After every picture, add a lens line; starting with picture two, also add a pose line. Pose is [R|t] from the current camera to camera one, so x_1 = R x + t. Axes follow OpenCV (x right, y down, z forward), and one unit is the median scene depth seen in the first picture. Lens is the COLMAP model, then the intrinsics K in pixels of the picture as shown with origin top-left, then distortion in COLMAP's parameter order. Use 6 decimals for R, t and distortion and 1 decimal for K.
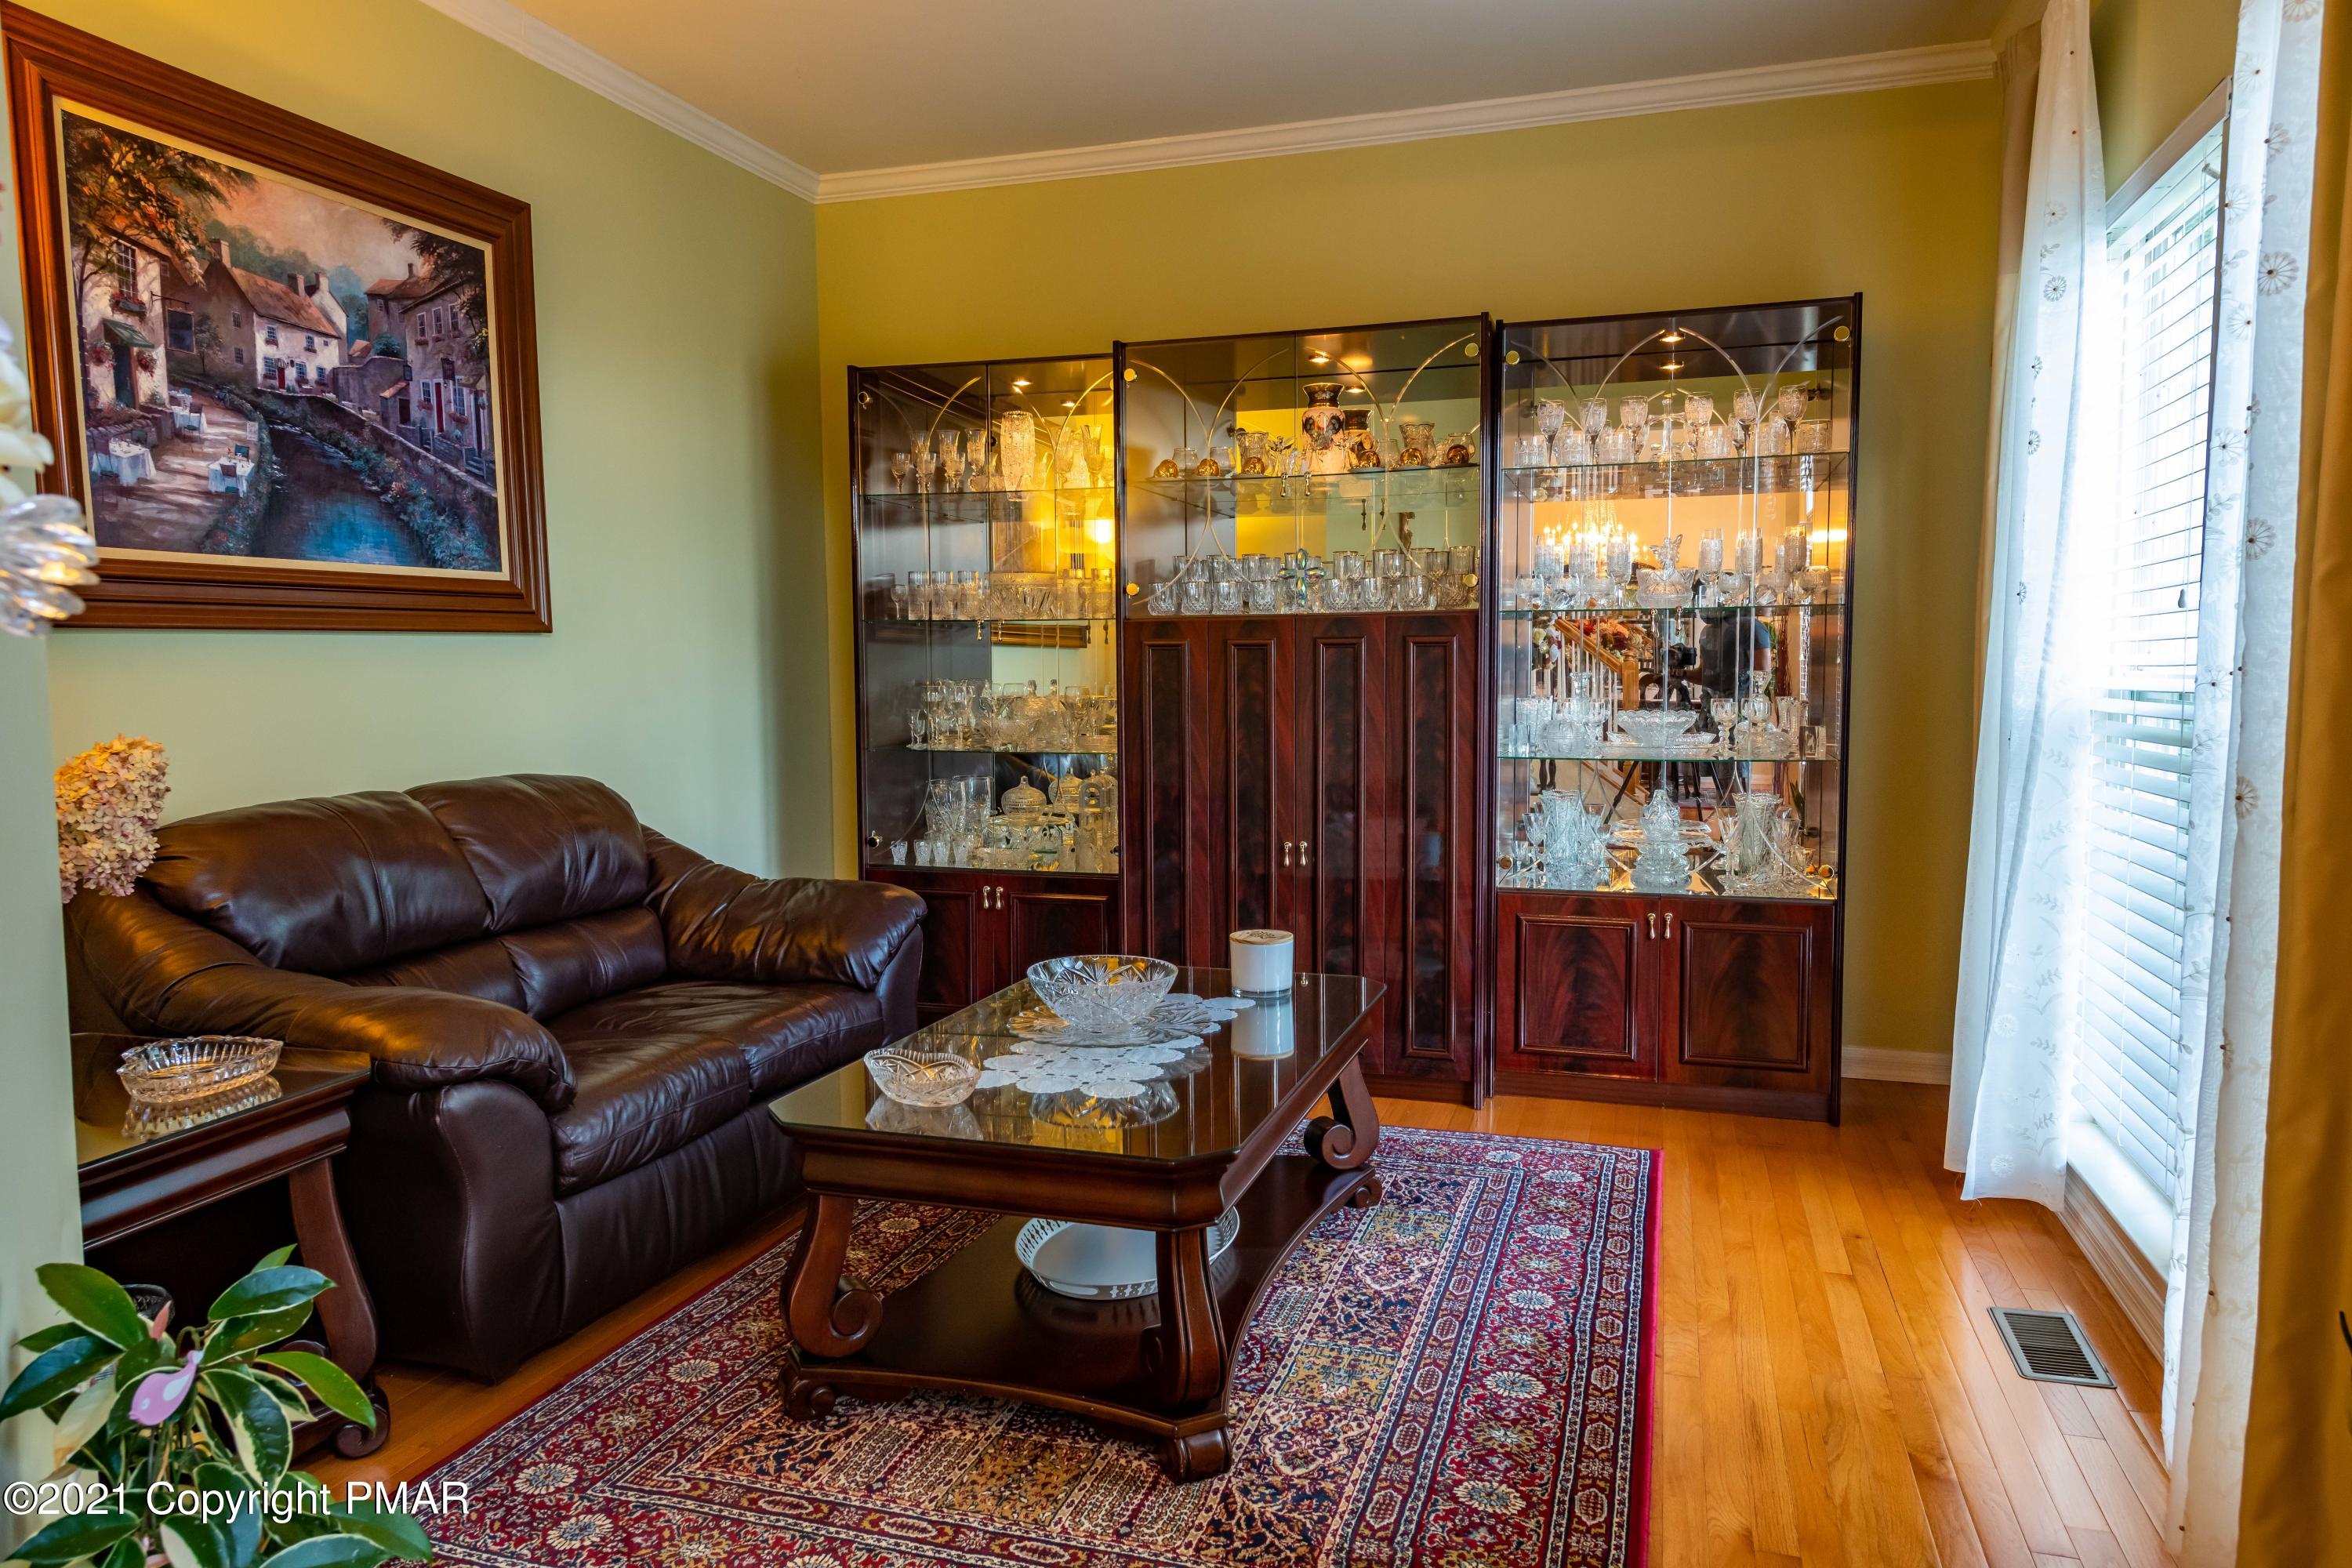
lens RADIAL K [[1580.3, 0, 1176.2], [0, 1580.3, 791.2], [0, 0, 1]] dist [-0.004486, -0.000131]
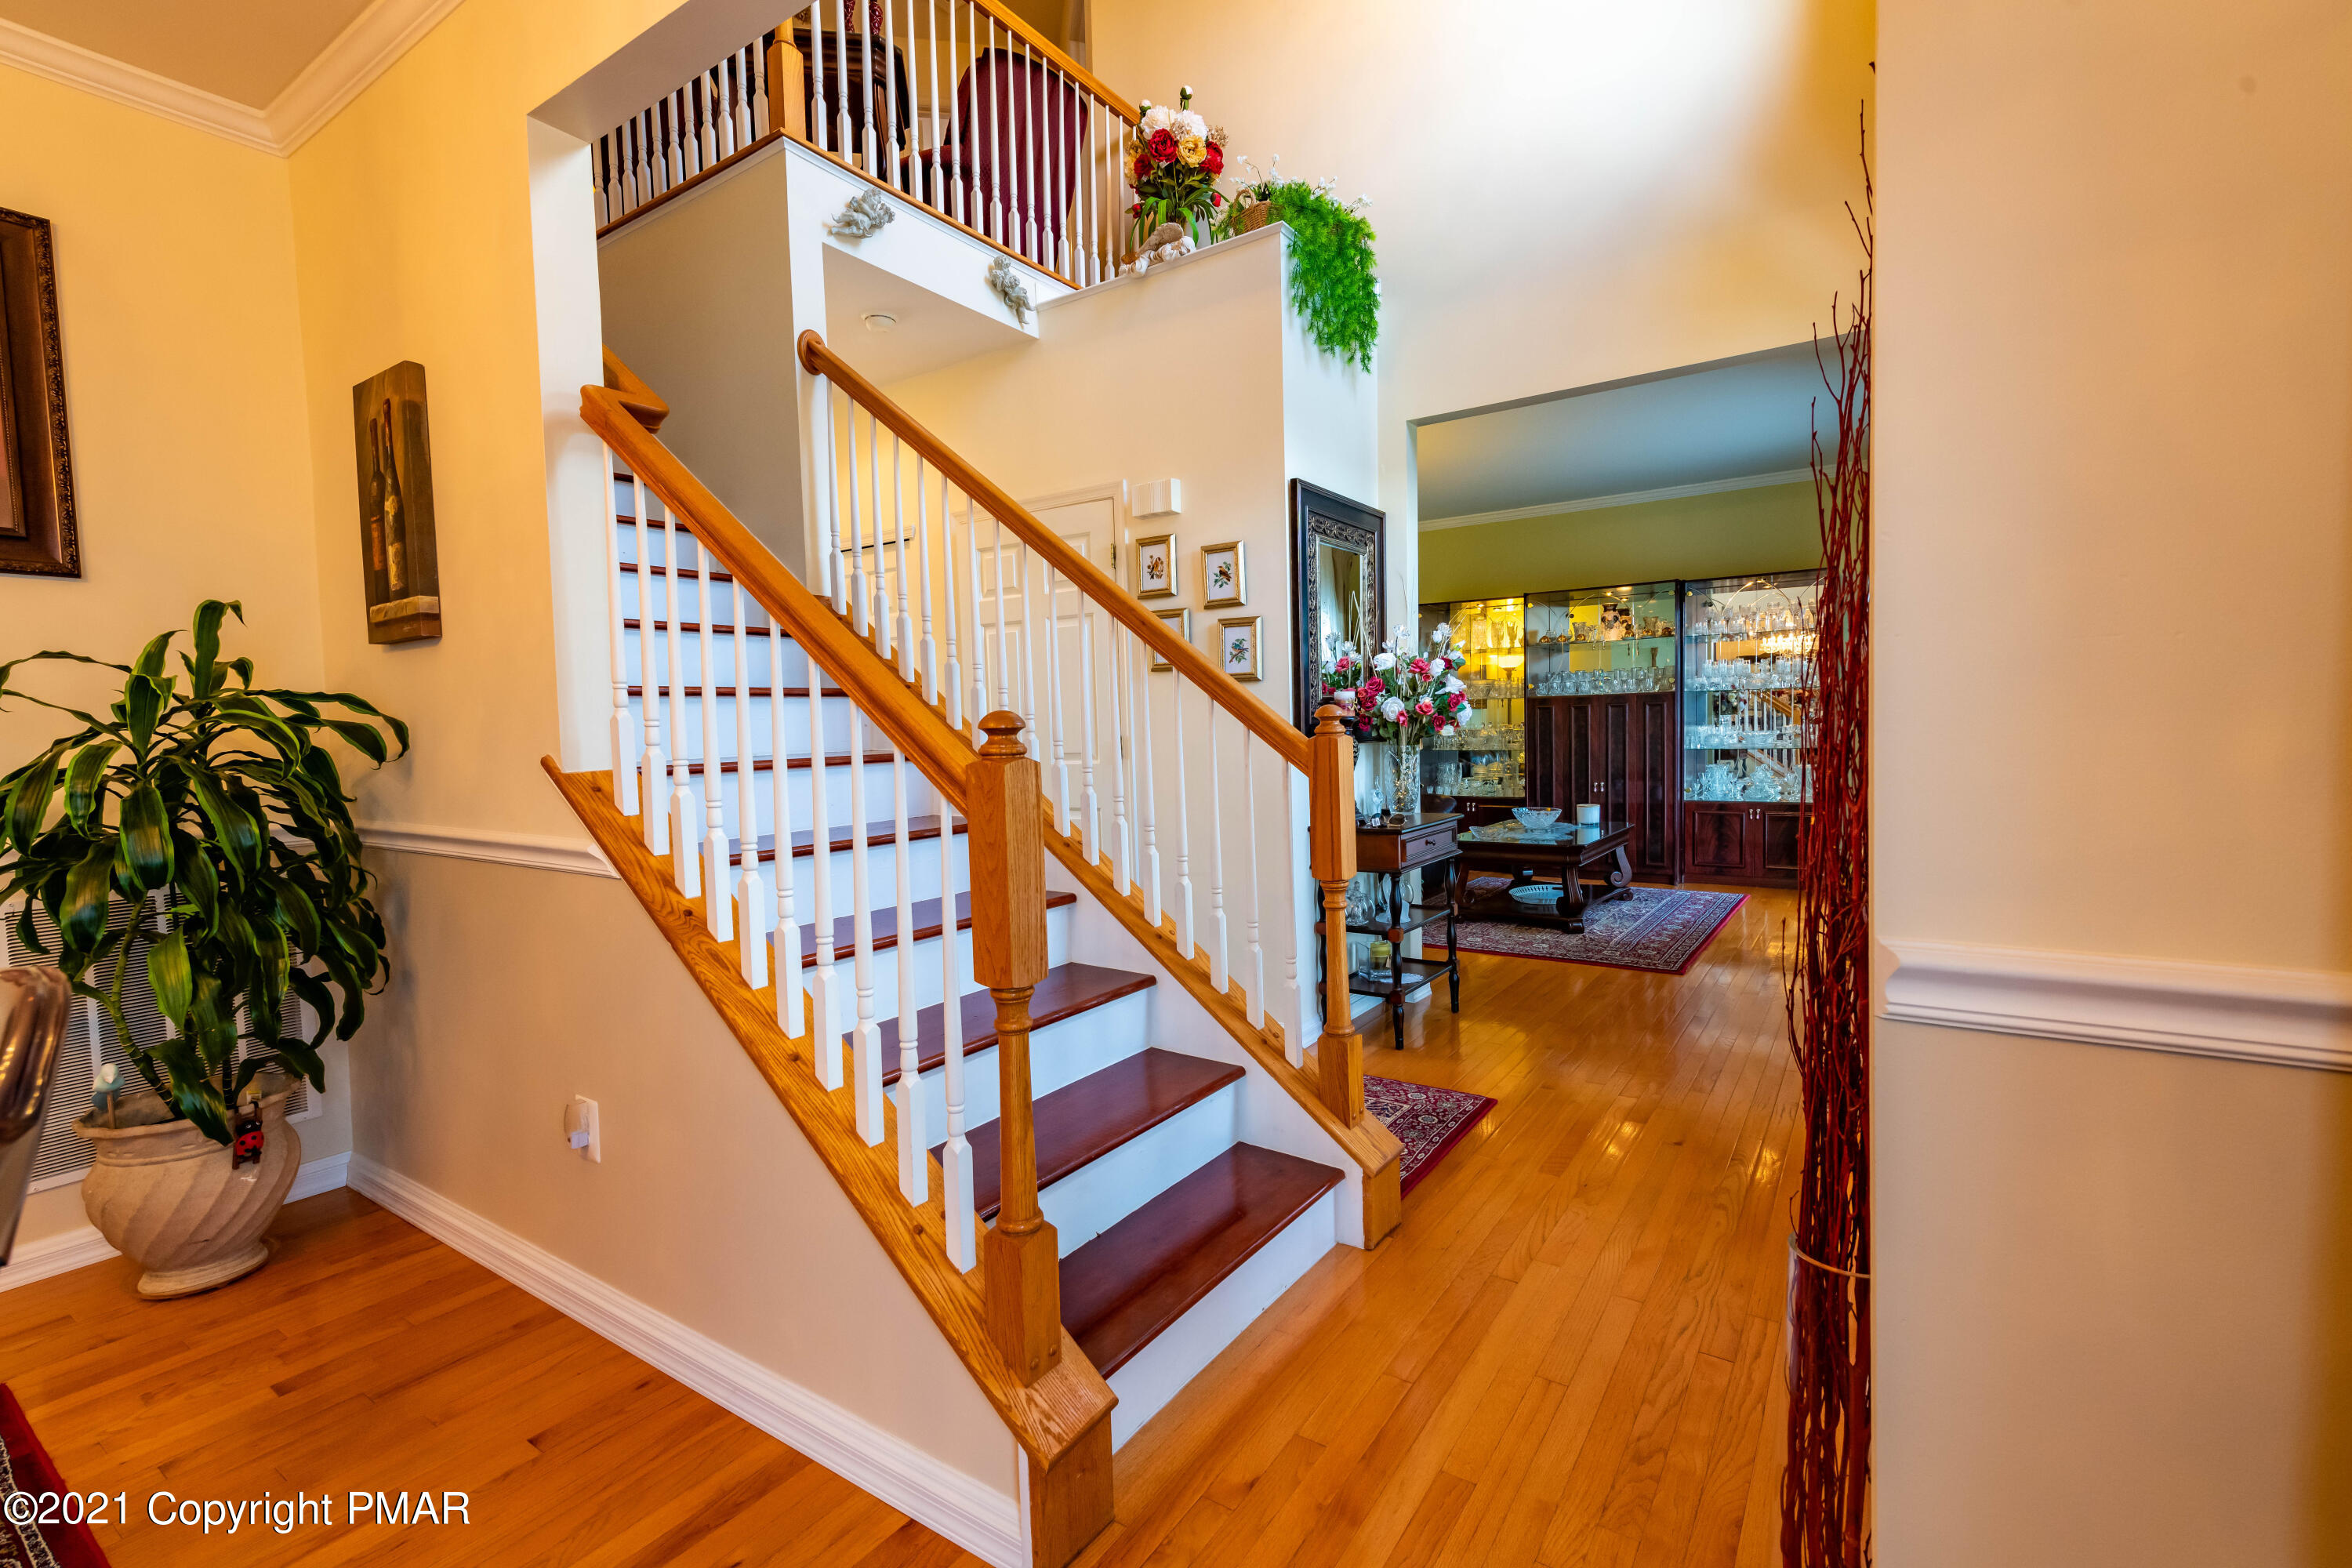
lens RADIAL K [[1050.3, 0, 1174.9], [0, 1050.3, 784.7], [0, 0, 1]] dist [0.011135, -0.000216]
pose [[0.956151, 0.001876, -0.292867, -0.081644], [-0.008178, 0.999761, -0.020295, 0.075247], [0.292759, 0.021800, 0.955938, -0.835888]]
